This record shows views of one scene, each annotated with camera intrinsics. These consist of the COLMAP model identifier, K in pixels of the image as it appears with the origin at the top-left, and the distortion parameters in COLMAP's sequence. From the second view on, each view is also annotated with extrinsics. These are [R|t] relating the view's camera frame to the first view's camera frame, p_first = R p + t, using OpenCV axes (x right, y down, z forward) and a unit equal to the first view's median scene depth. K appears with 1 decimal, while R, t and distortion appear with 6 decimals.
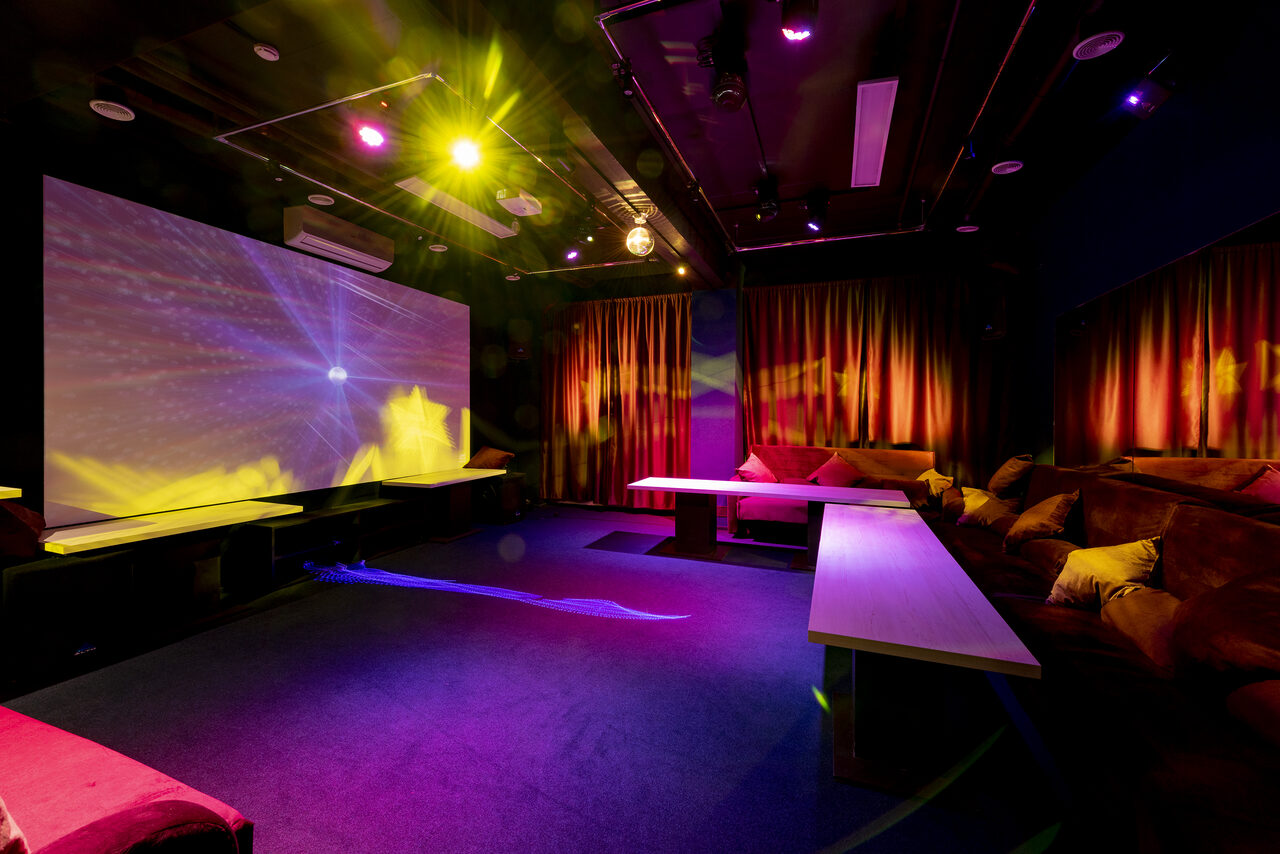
lens RADIAL K [[499.3, 0, 656.8], [0, 499.3, 422.4], [0, 0, 1]] dist [0.000155, -0.000318]
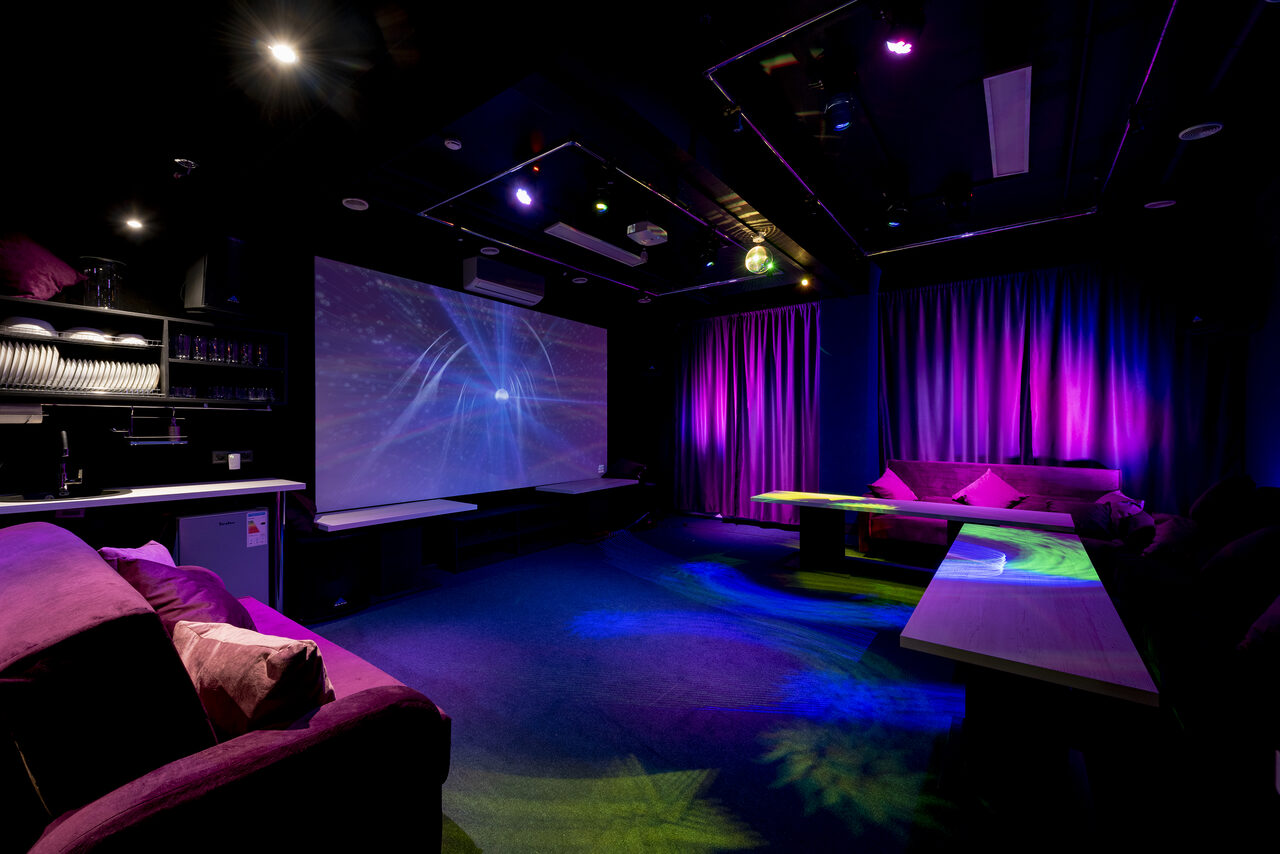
lens RADIAL K [[509.3, 0, 642.3], [0, 509.3, 436.3], [0, 0, 1]] dist [-0.000698, -0.000381]
pose [[0.955903, -0.000126, -0.293682, 0.036779], [0.000395, 1.000000, 0.000854, 0.000863], [0.293681, -0.000933, 0.955903, -0.060759]]
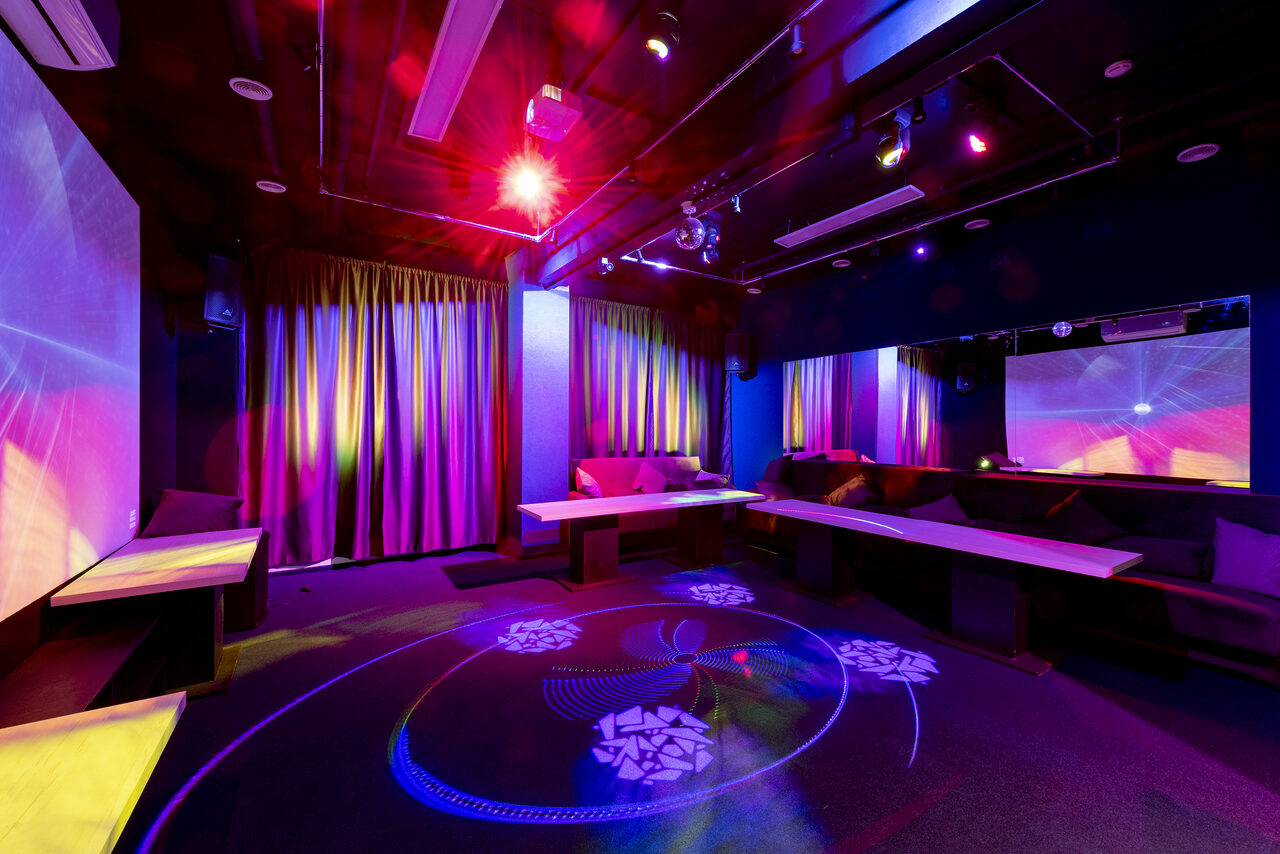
lens RADIAL K [[499.5, 0, 644.9], [0, 499.5, 435.0], [0, 0, 1]] dist [0.007606, -0.004753]
pose [[0.600885, -0.009593, 0.799278, -0.550595], [0.011477, 0.999928, 0.003373, -0.001531], [-0.799253, 0.007147, 0.600953, 0.372460]]
